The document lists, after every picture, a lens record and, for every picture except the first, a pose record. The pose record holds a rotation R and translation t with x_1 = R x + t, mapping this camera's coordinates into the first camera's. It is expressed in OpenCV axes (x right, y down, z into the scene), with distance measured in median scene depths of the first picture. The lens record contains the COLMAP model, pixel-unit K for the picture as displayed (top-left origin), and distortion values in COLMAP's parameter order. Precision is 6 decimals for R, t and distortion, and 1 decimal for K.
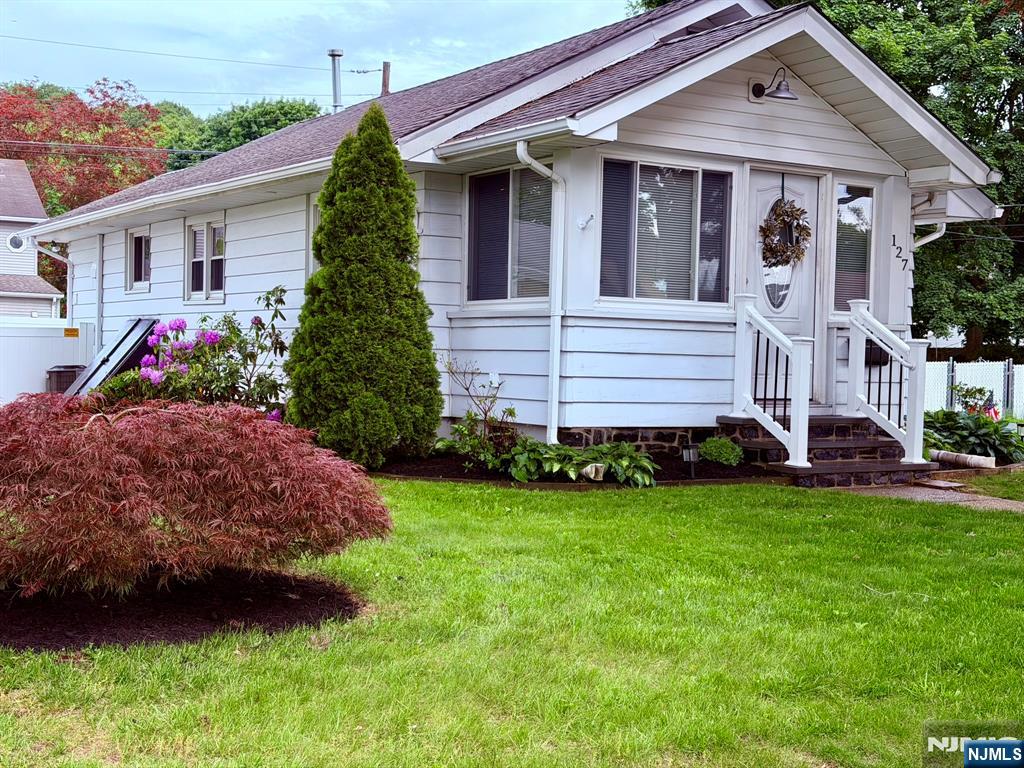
lens RADIAL K [[1458.2, 0, 510.5], [0, 1458.2, 391.2], [0, 0, 1]] dist [0.101111, 0.000000]
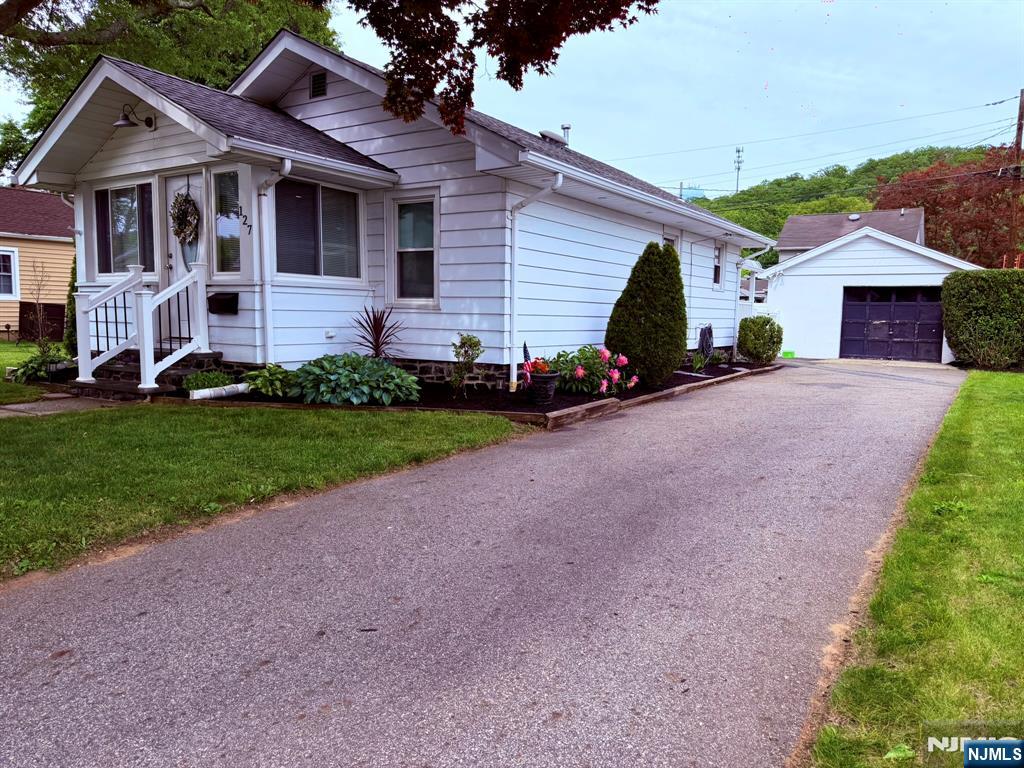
lens RADIAL K [[728.6, 0, 511.4], [0, 728.6, 391.6], [0, 0, 1]] dist [0.054151, -0.060035]
pose [[0.415405, 0.077327, -0.906344, 0.996128], [-0.024543, 0.996970, 0.073810, -0.003359], [0.909306, -0.008417, 0.416044, 1.023957]]
